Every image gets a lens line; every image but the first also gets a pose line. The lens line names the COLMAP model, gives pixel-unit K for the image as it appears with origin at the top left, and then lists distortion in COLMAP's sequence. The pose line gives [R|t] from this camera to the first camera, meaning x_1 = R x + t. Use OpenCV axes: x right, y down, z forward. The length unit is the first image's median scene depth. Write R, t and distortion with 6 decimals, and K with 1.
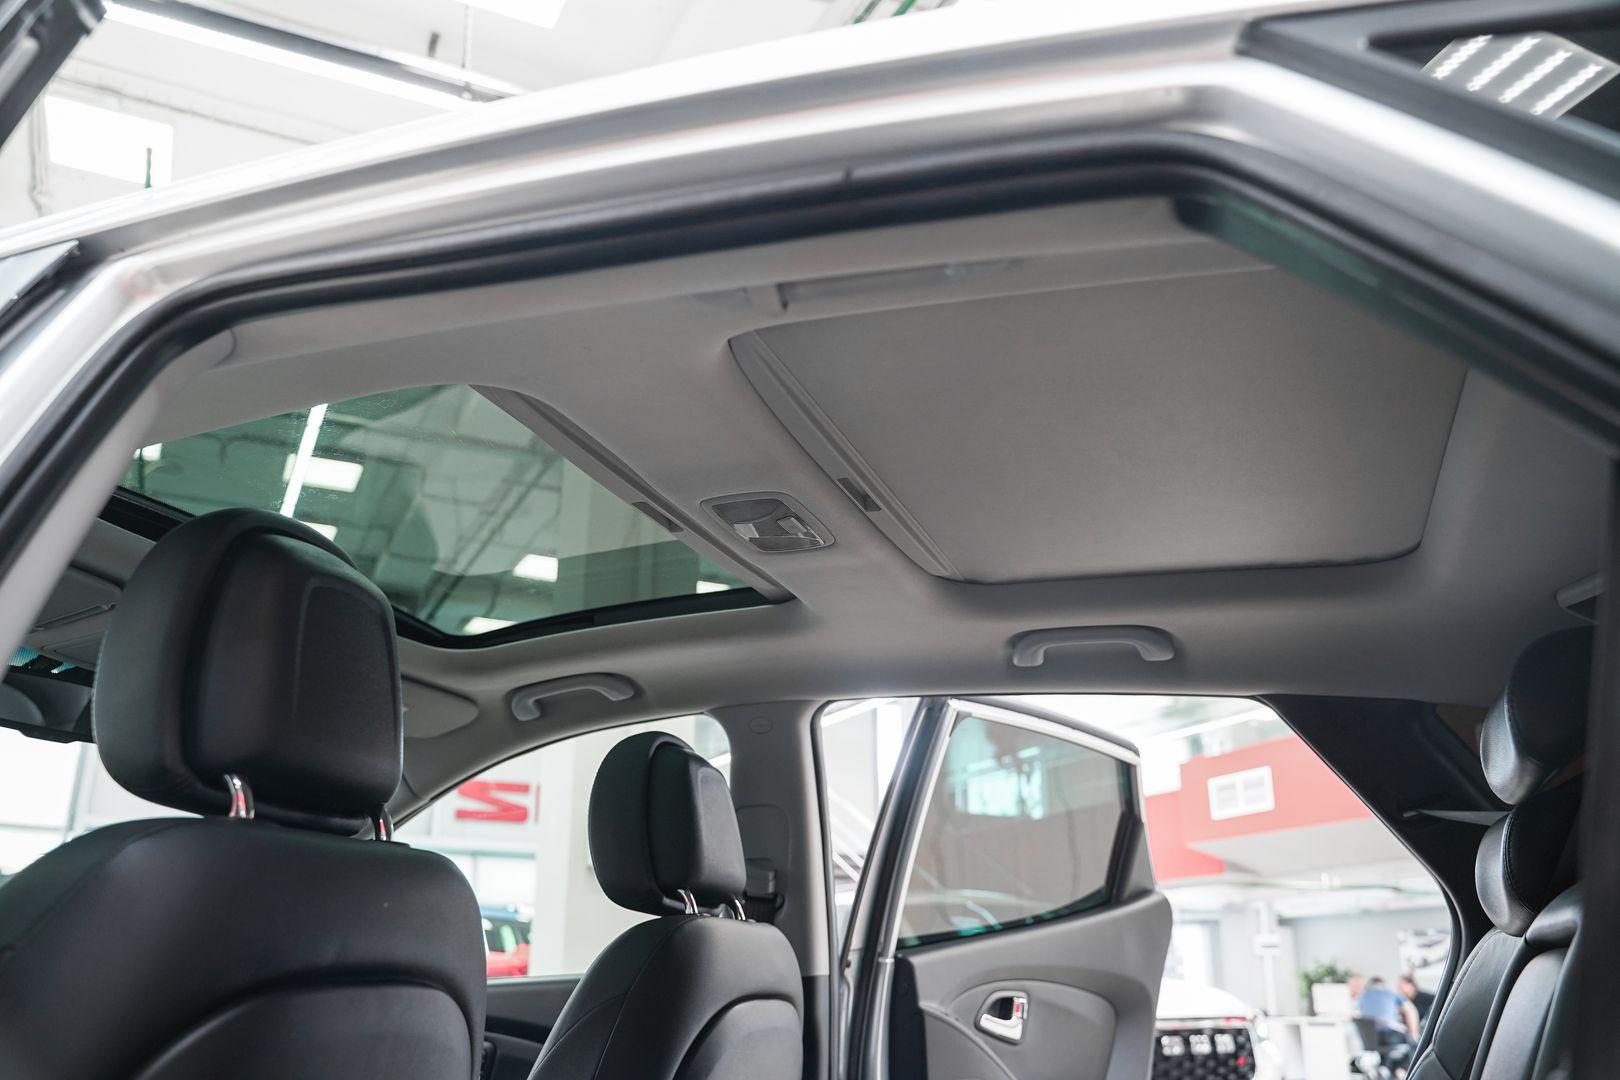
lens RADIAL K [[1314.0, 0, 806.5], [0, 1314.0, 529.4], [0, 0, 1]] dist [-0.112873, 0.084357]
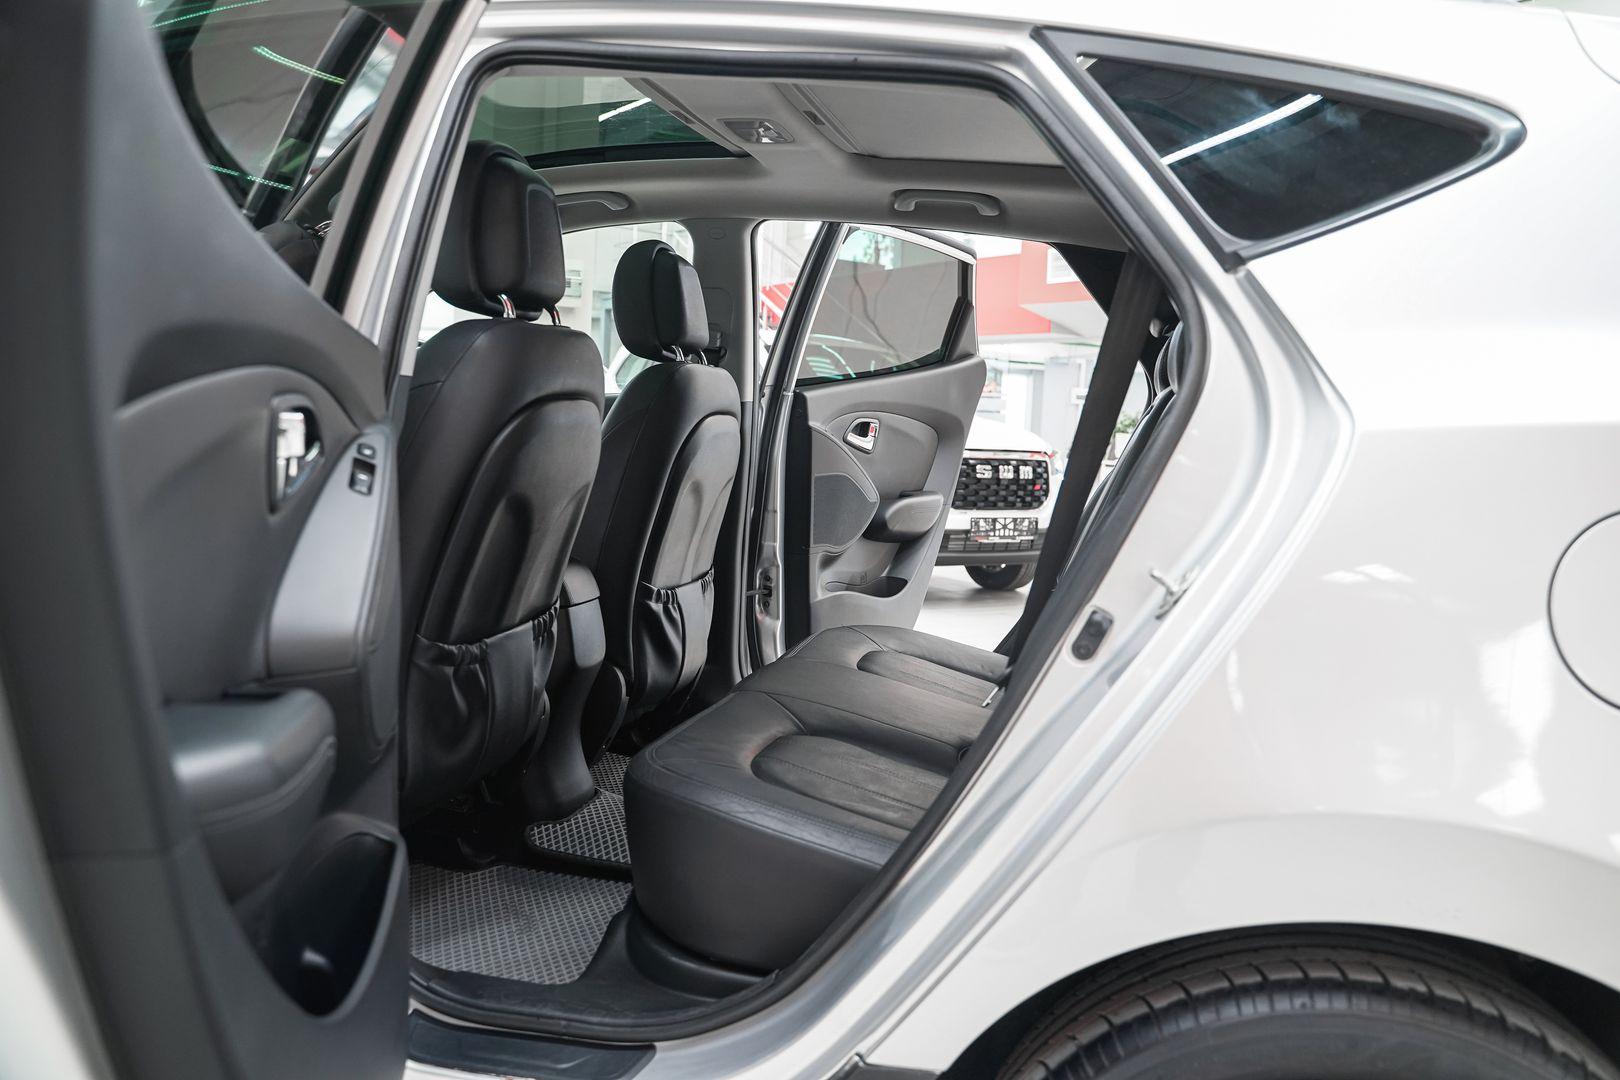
lens RADIAL K [[1314.0, 0, 808.5], [0, 1314.0, 545.6], [0, 0, 1]] dist [-0.112873, 0.084357]
pose [[0.992198, 0.029614, 0.121103, -0.090707], [-0.078299, 0.903922, 0.420469, -0.139982], [-0.097016, -0.426671, 0.899188, -0.414250]]
